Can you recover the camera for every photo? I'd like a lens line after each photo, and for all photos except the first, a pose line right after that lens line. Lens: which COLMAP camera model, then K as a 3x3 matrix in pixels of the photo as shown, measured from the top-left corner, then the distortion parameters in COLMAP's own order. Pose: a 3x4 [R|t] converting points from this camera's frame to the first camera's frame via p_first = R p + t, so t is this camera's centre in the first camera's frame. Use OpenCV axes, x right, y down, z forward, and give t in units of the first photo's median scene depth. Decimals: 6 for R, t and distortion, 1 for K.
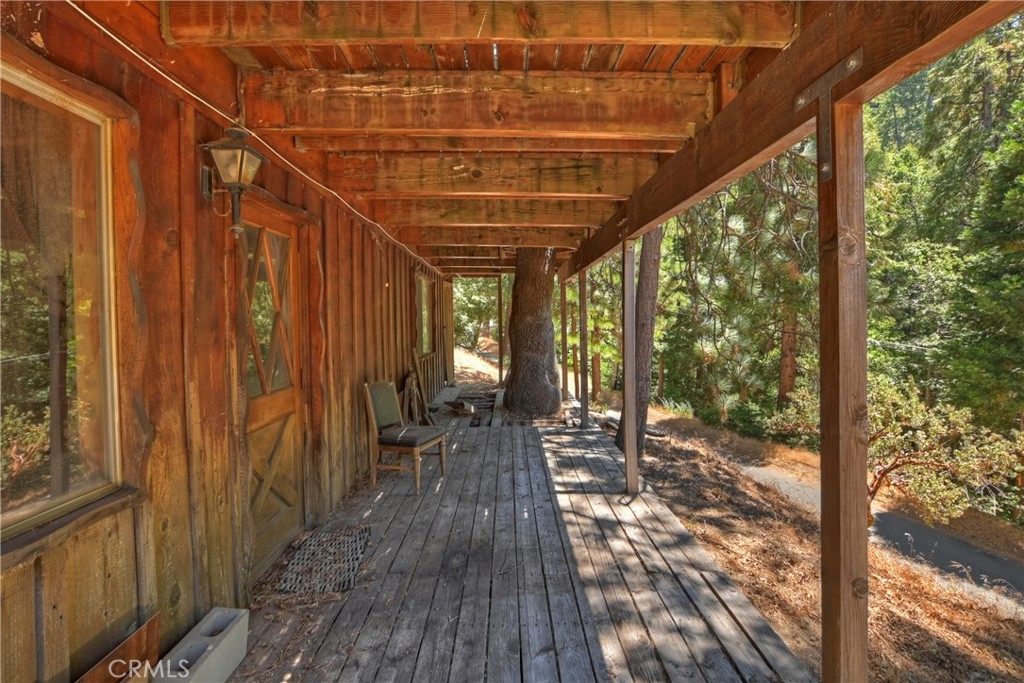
lens RADIAL K [[475.3, 0, 516.2], [0, 475.3, 315.8], [0, 0, 1]] dist [-0.029790, 0.000055]
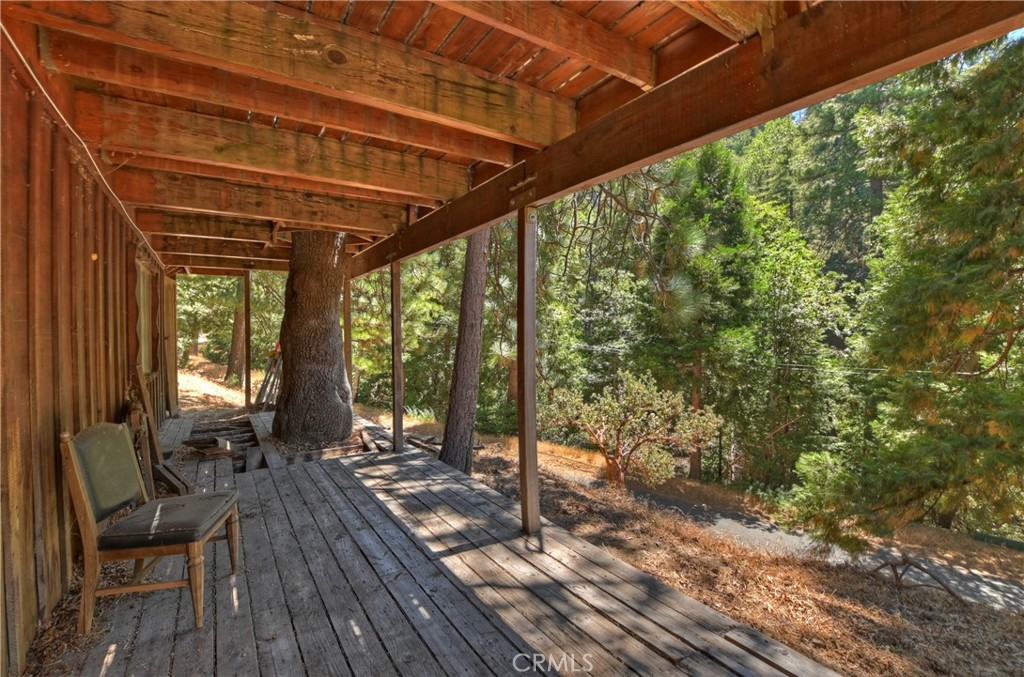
lens RADIAL K [[444.9, 0, 508.7], [0, 444.9, 321.3], [0, 0, 1]] dist [-0.026860, 0.001254]
pose [[0.846397, 0.003548, 0.532540, -0.153610], [0.006850, 0.999823, -0.017549, 0.034059], [-0.532508, 0.018501, 0.846223, 0.339135]]
